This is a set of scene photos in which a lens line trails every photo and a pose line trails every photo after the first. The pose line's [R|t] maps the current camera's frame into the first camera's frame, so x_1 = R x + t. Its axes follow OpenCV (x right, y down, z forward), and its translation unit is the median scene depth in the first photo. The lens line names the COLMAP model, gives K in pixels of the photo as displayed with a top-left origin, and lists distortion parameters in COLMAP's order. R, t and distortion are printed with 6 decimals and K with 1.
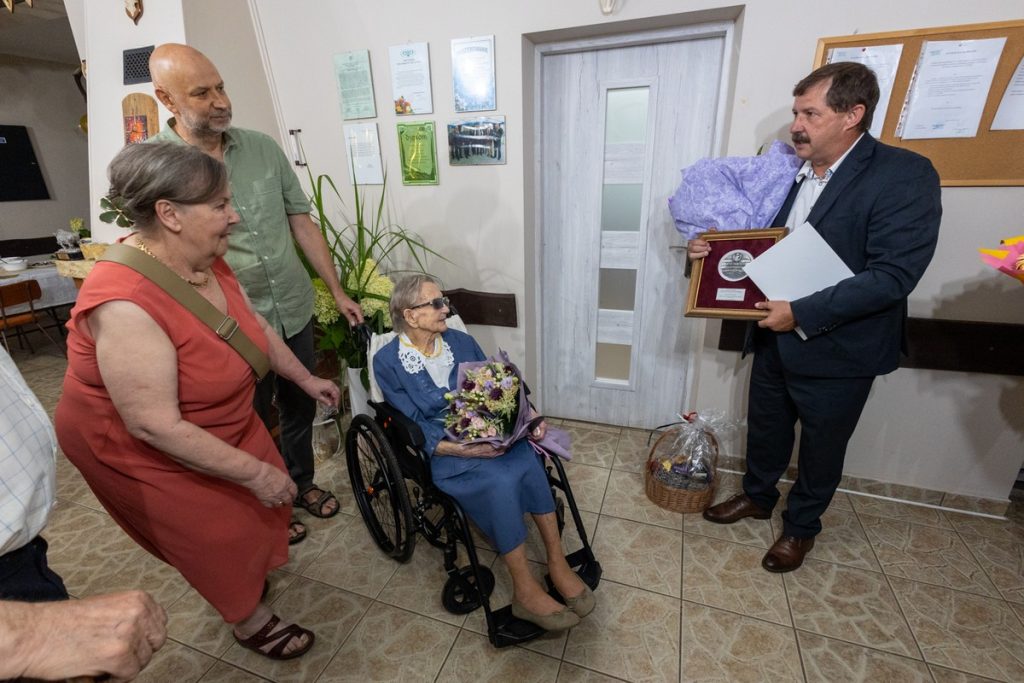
lens RADIAL K [[475.9, 0, 512.0], [0, 475.9, 341.5], [0, 0, 1]] dist [-0.000297, -0.000294]
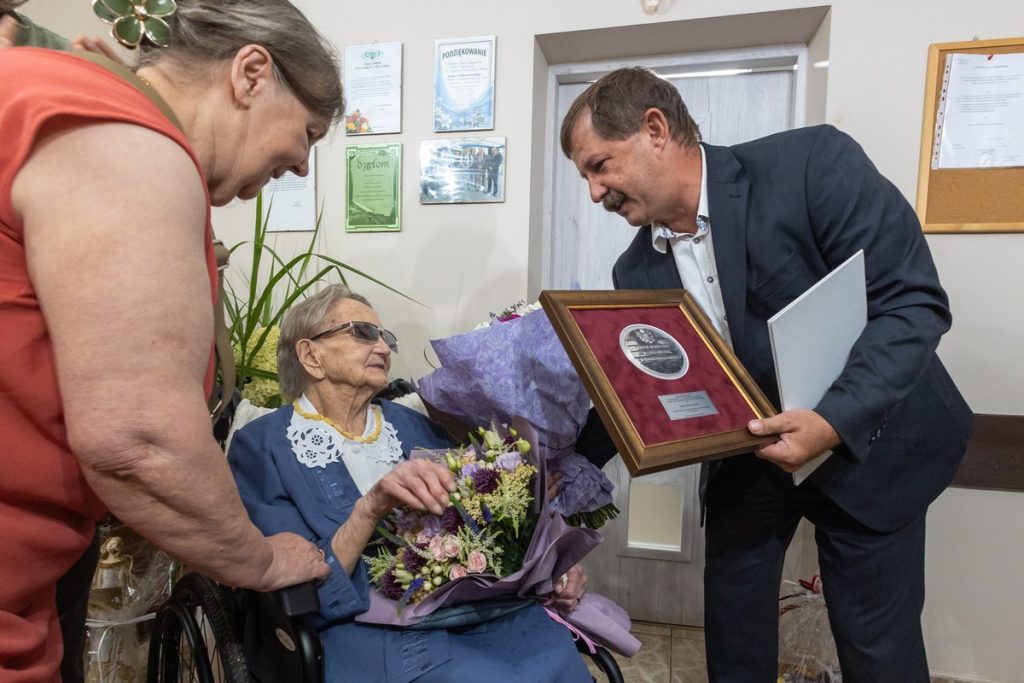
lens RADIAL K [[615.3, 0, 580.7], [0, 615.3, 346.4], [0, 0, 1]] dist [0.014339, -0.000428]
pose [[0.988899, 0.047919, 0.140652, -0.018130], [-0.004831, 0.956440, -0.291889, 0.085263], [-0.148512, 0.287969, 0.946054, 0.198460]]
